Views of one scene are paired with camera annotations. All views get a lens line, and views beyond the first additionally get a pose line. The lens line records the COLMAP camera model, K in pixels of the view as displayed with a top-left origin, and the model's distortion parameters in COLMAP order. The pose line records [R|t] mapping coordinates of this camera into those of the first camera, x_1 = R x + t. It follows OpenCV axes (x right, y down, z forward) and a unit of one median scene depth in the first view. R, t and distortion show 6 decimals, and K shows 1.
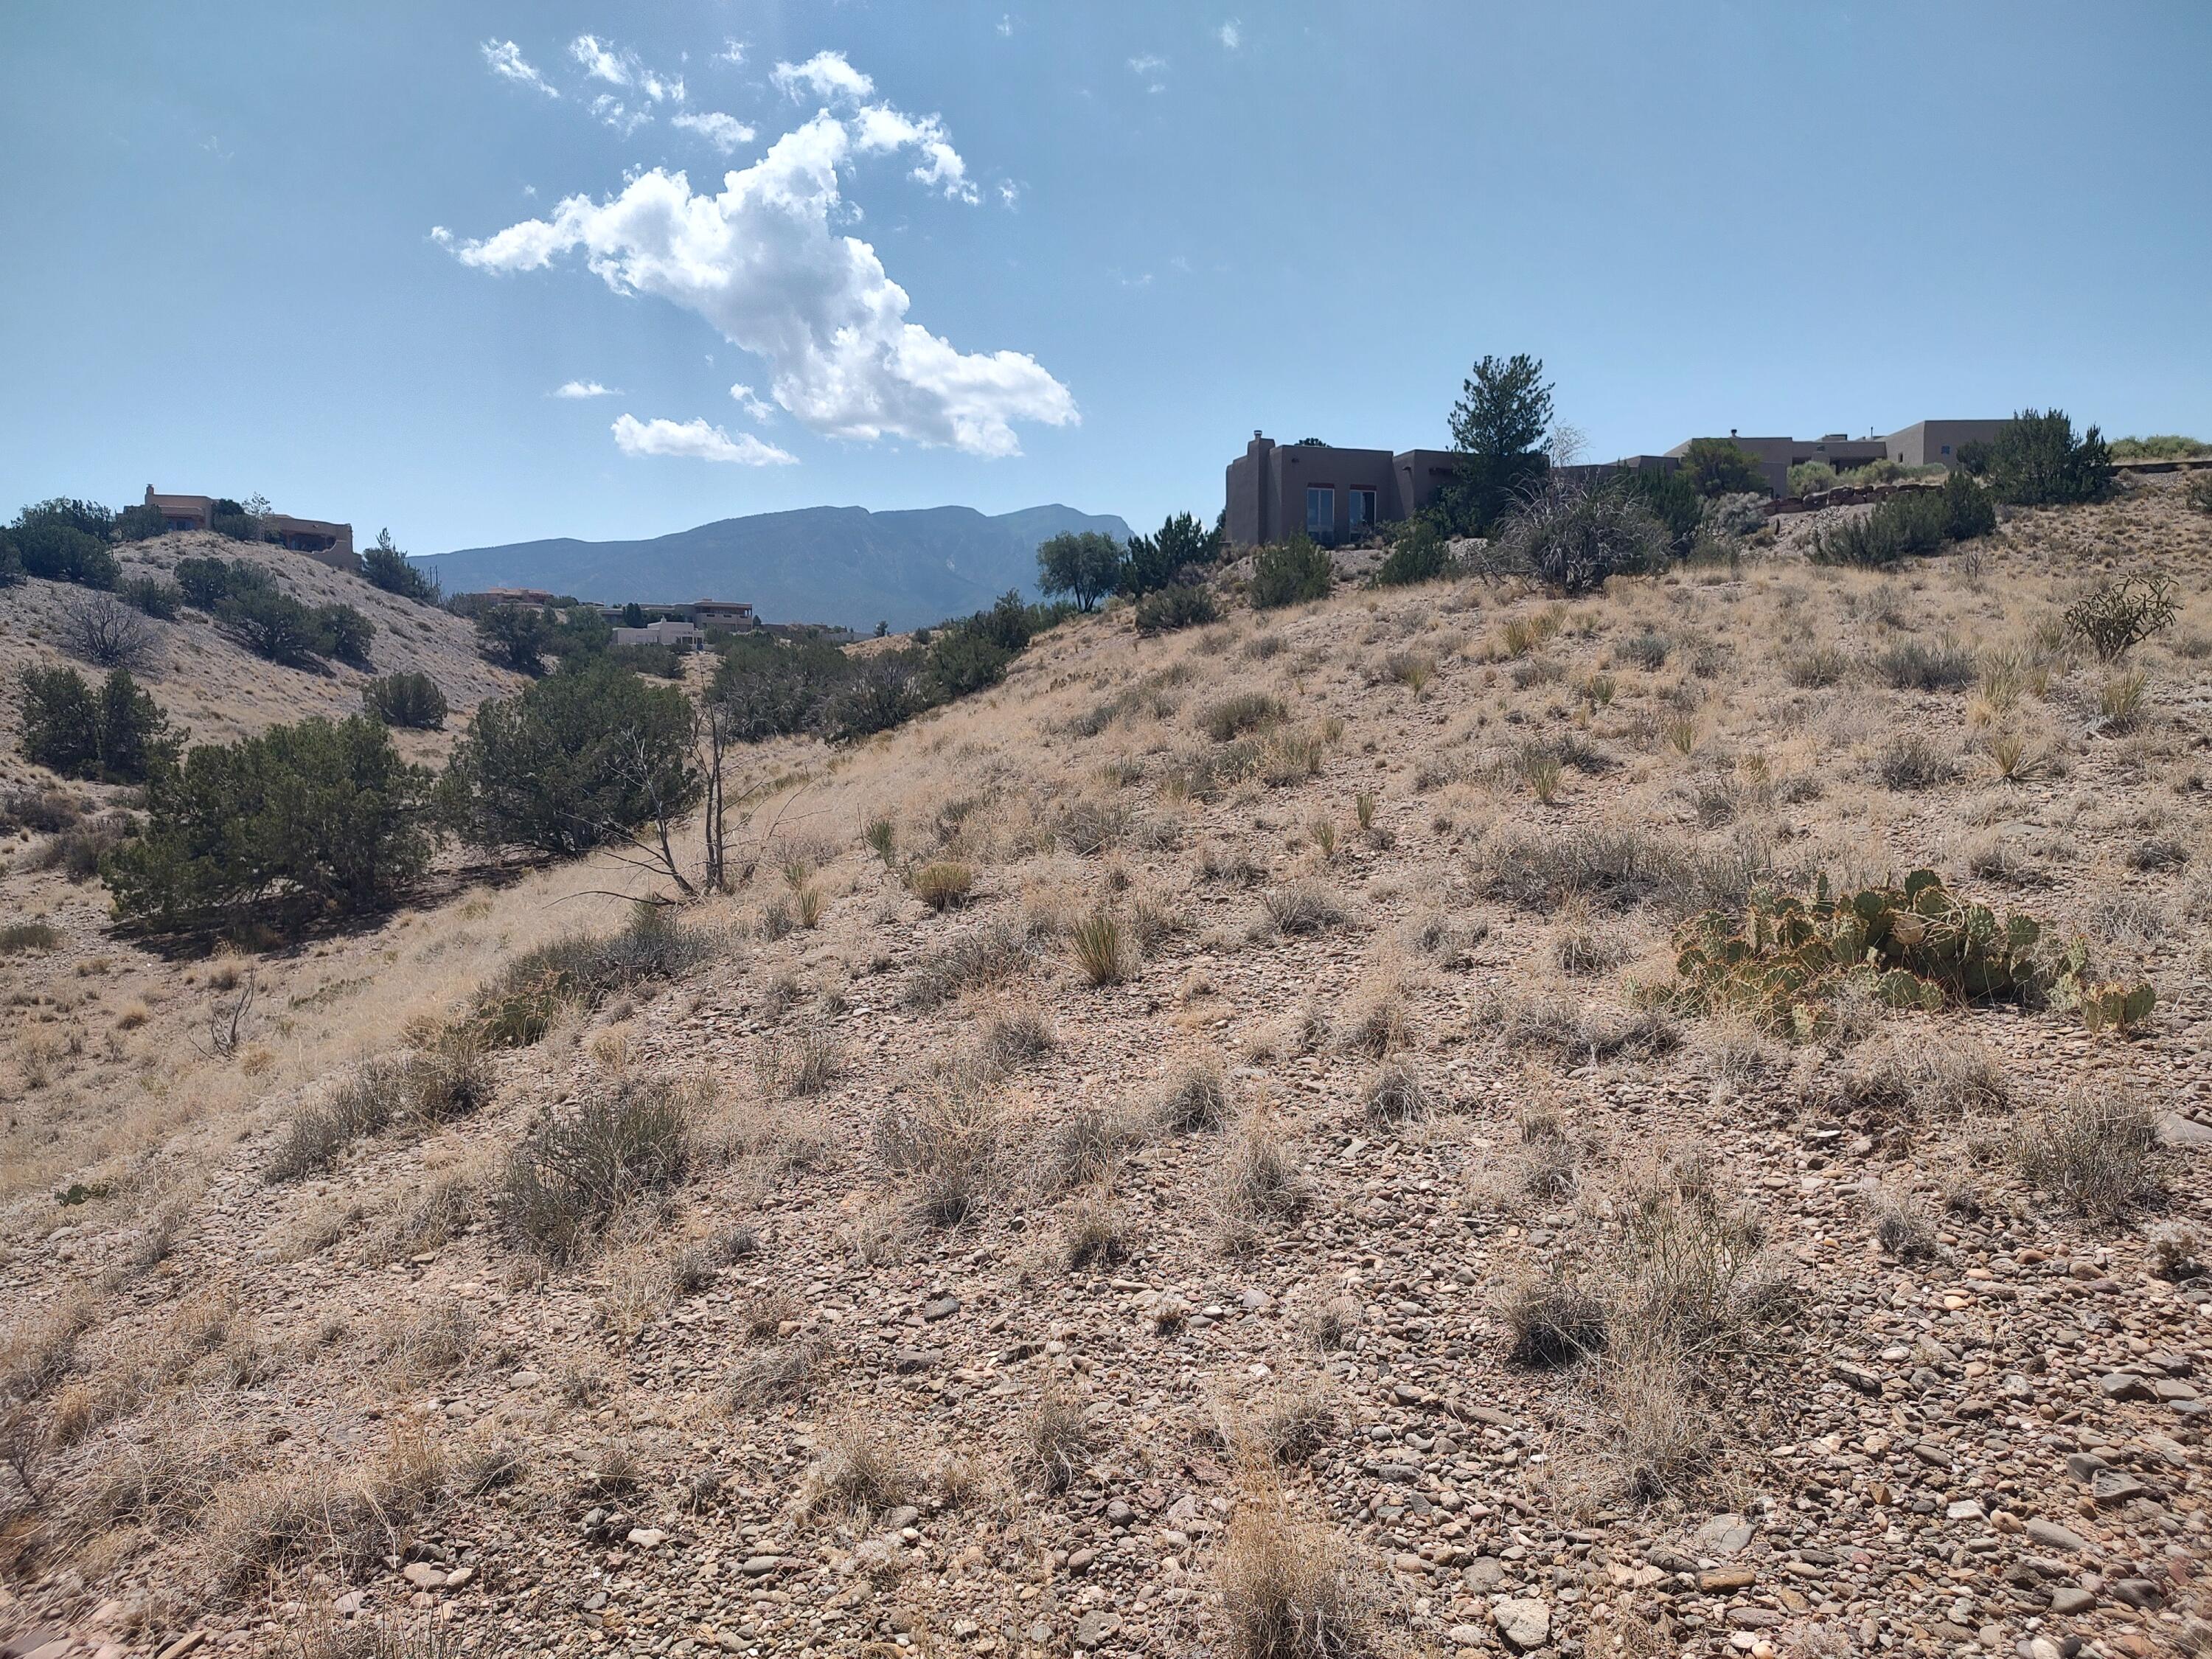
lens RADIAL K [[1626.3, 0, 1106.7], [0, 1626.3, 873.0], [0, 0, 1]] dist [0.025114, -0.026163]
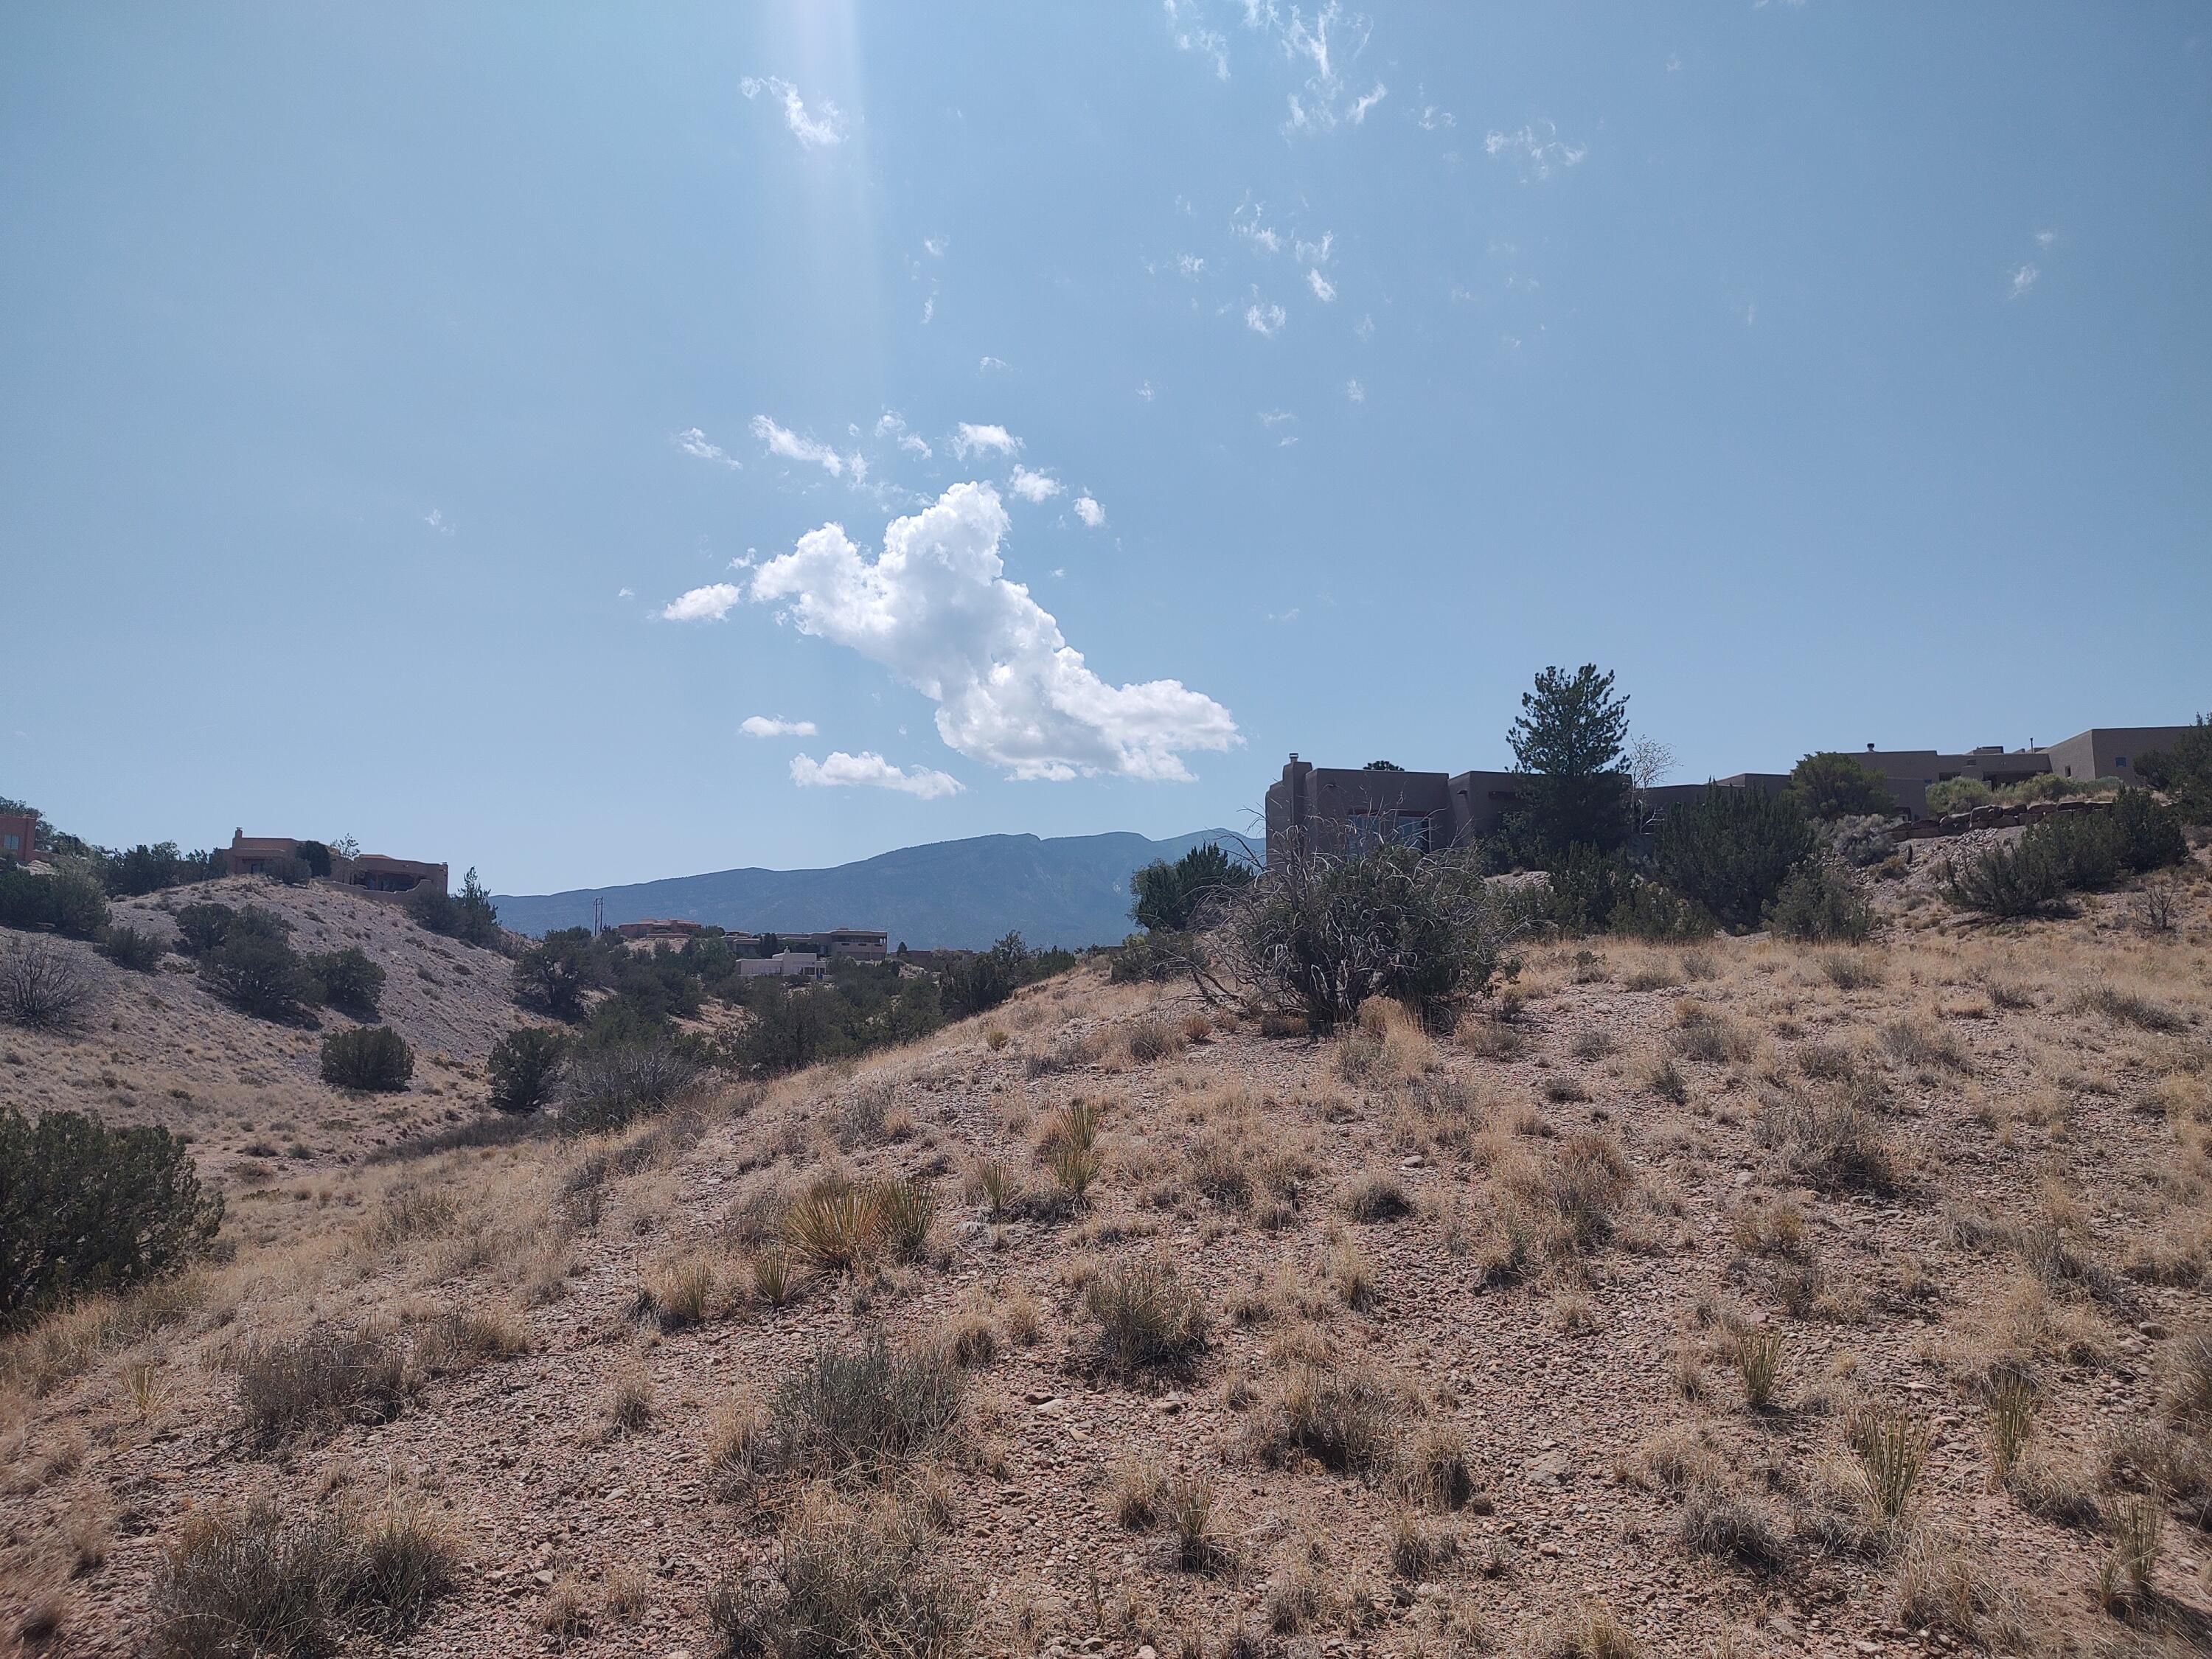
lens RADIAL K [[1626.3, 0, 1106.7], [0, 1626.3, 873.0], [0, 0, 1]] dist [0.025114, -0.026163]
pose [[0.994734, -0.011351, -0.101861, 0.079483], [-0.008666, 0.980974, -0.193948, -0.034140], [0.102124, 0.193809, 0.975709, 0.134481]]
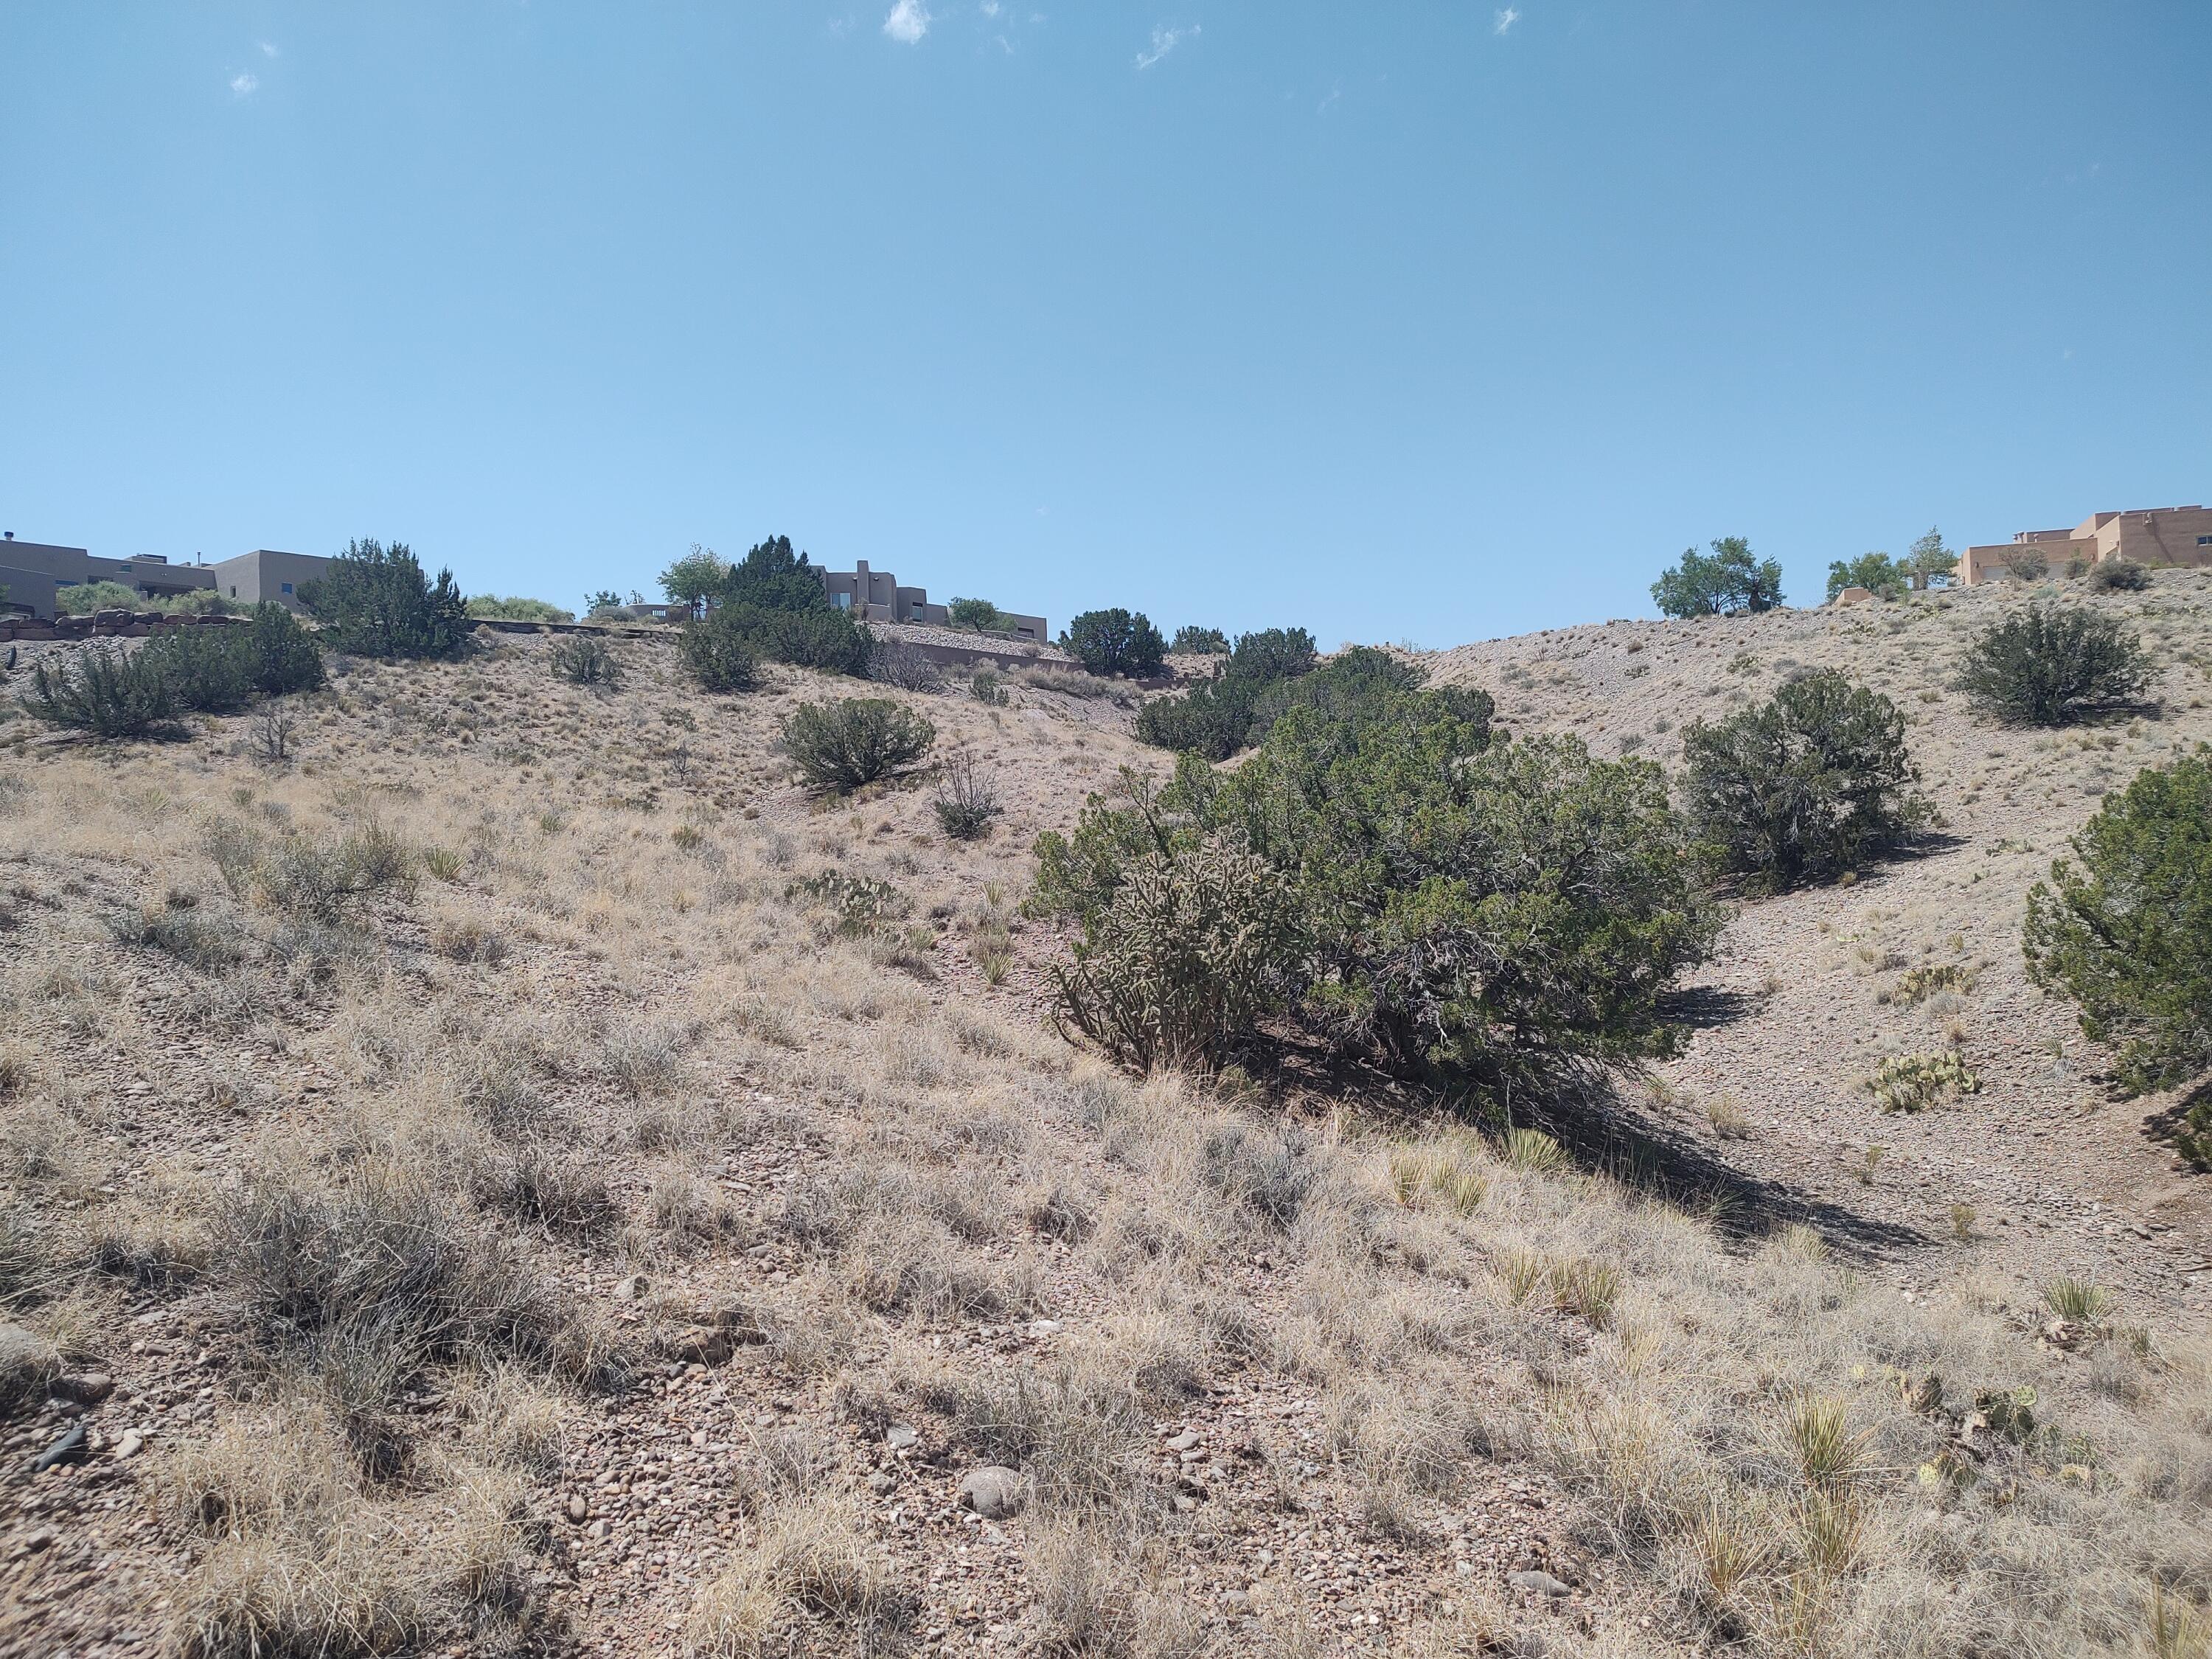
lens RADIAL K [[1612.7, 0, 1111.2], [0, 1612.7, 826.6], [0, 0, 1]] dist [0.015754, -0.006835]
pose [[0.614254, -0.001949, 0.789106, 0.142170], [0.096172, 0.992727, -0.072410, -0.045268], [-0.783226, 0.120368, 0.609975, 0.217635]]
